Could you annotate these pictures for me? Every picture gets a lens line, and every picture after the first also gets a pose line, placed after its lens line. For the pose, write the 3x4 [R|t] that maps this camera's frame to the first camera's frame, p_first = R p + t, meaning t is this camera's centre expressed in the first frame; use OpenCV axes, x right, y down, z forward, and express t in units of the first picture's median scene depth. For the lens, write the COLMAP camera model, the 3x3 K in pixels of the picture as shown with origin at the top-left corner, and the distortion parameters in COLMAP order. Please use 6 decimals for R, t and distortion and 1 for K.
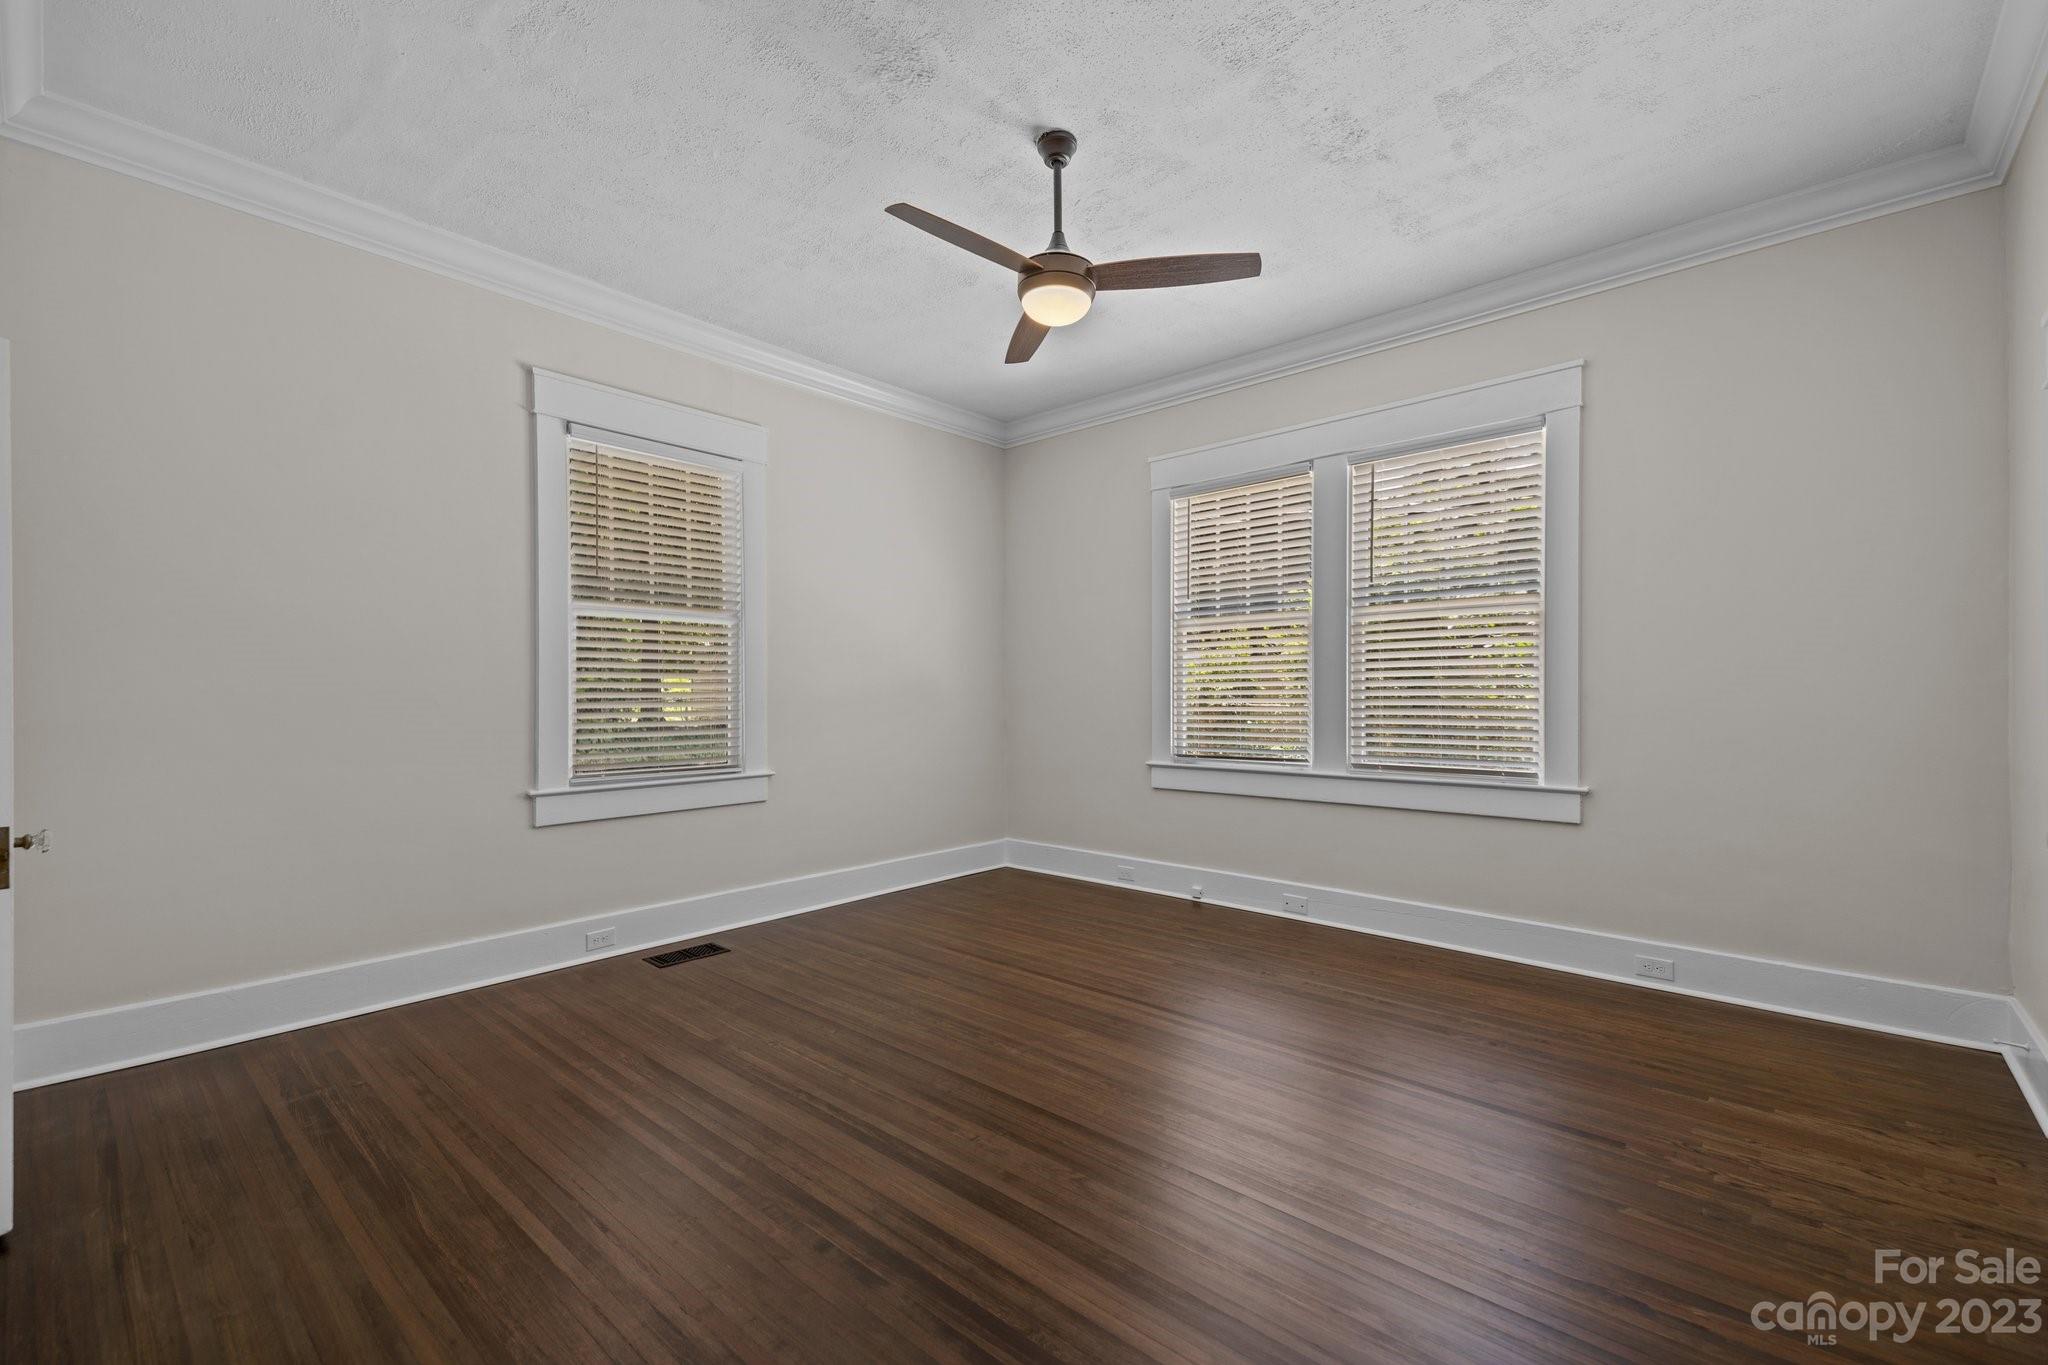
lens RADIAL K [[877.0, 0, 1018.9], [0, 877.0, 681.1], [0, 0, 1]] dist [0.024333, -0.000034]
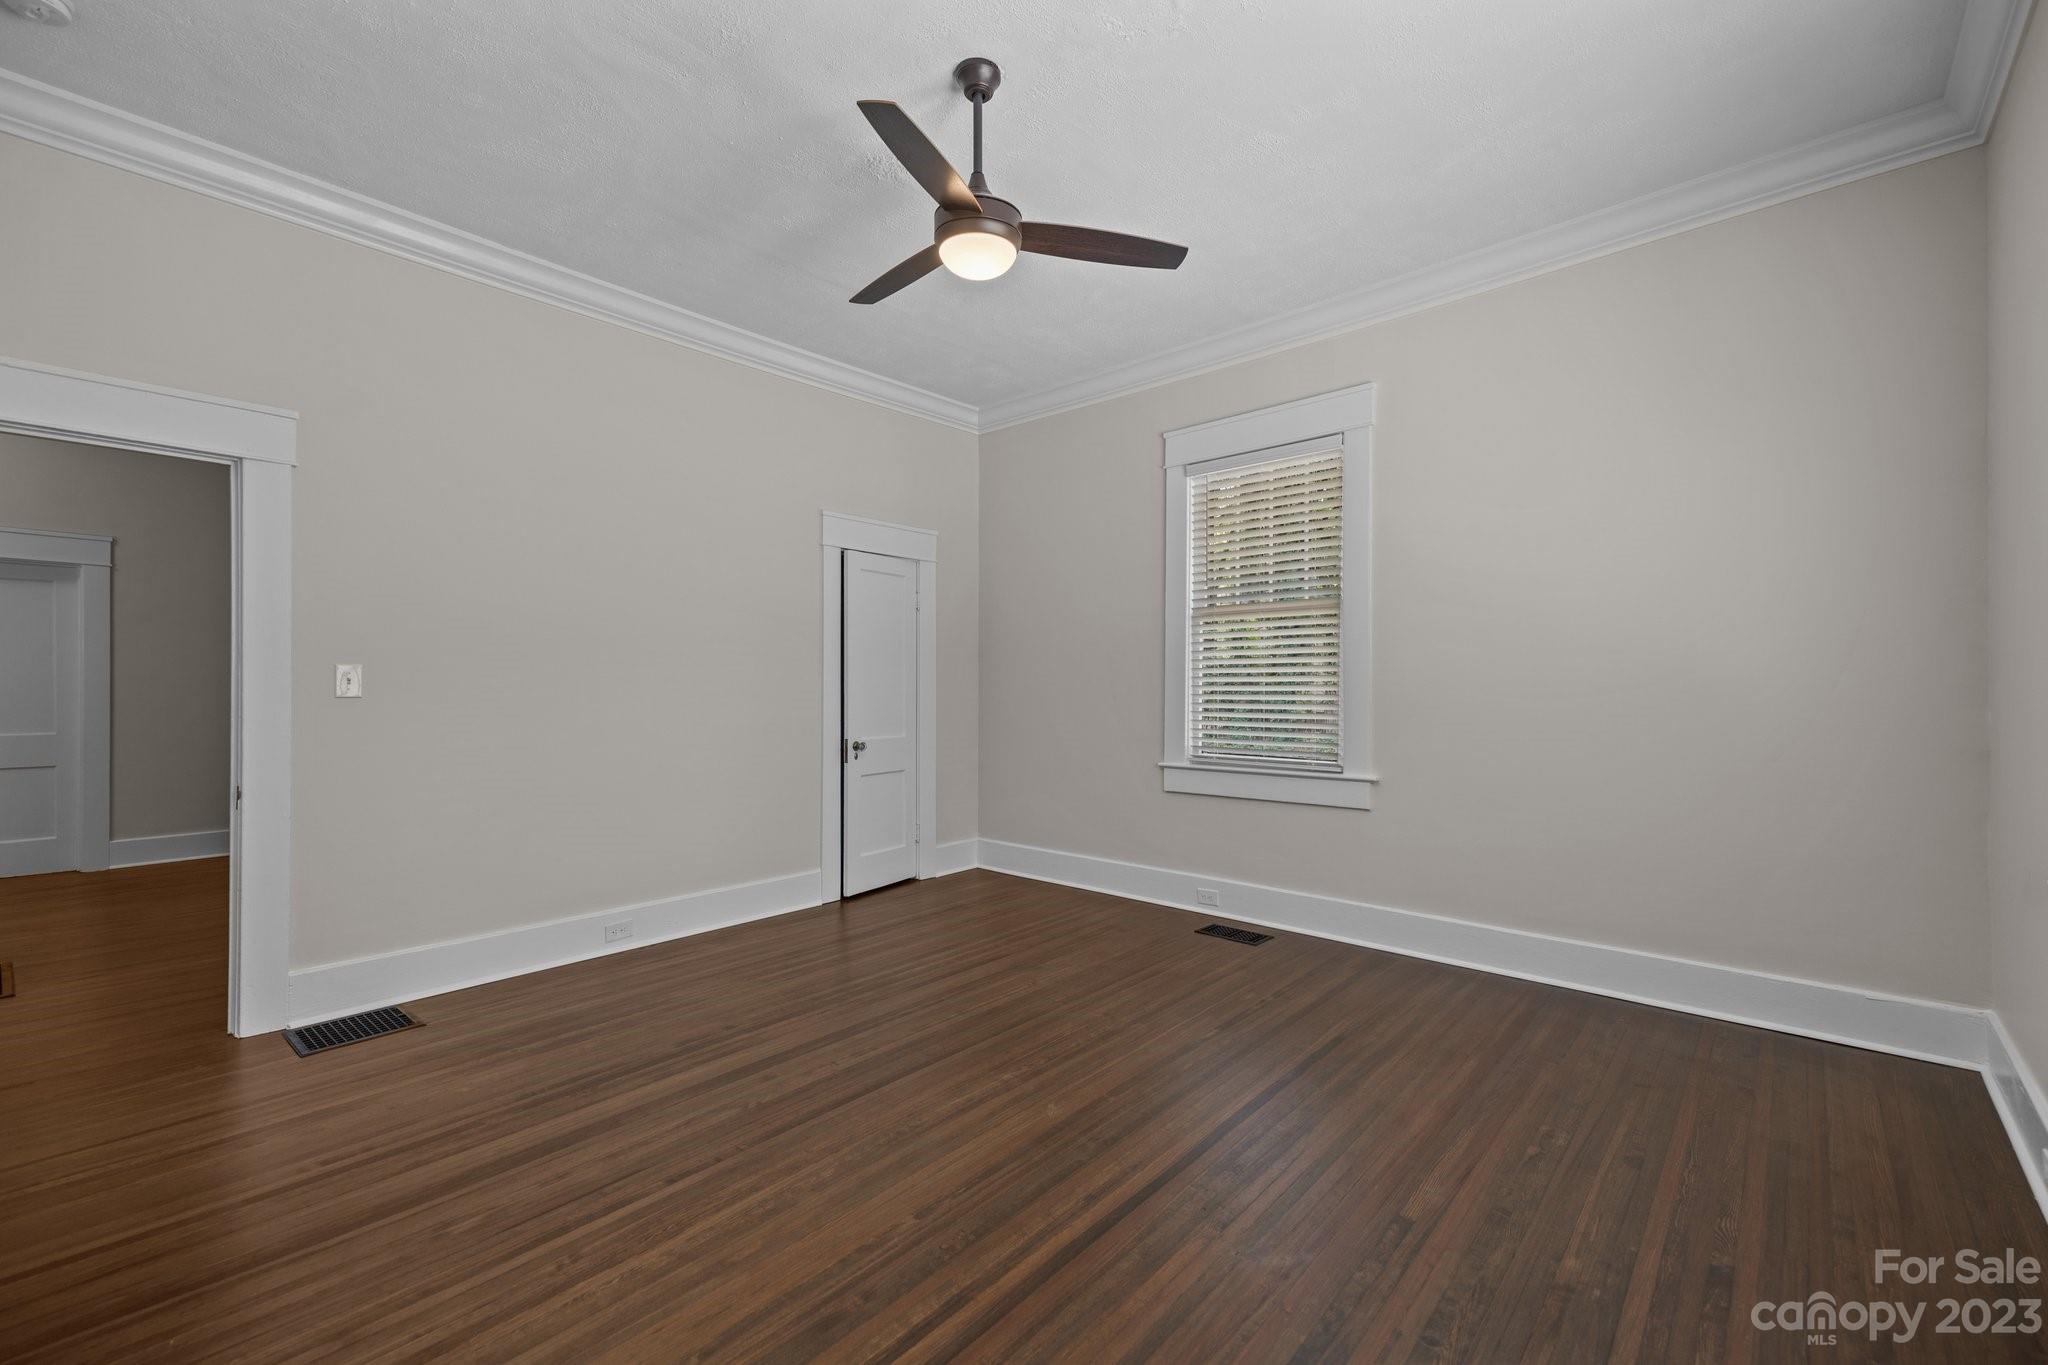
lens RADIAL K [[857.8, 0, 1028.0], [0, 857.8, 676.0], [0, 0, 1]] dist [0.002393, 0.000217]
pose [[0.000736, -0.009031, -0.999959, 0.808971], [0.003763, 0.999952, -0.009028, 0.009932], [0.999993, -0.003756, 0.000770, 0.927908]]
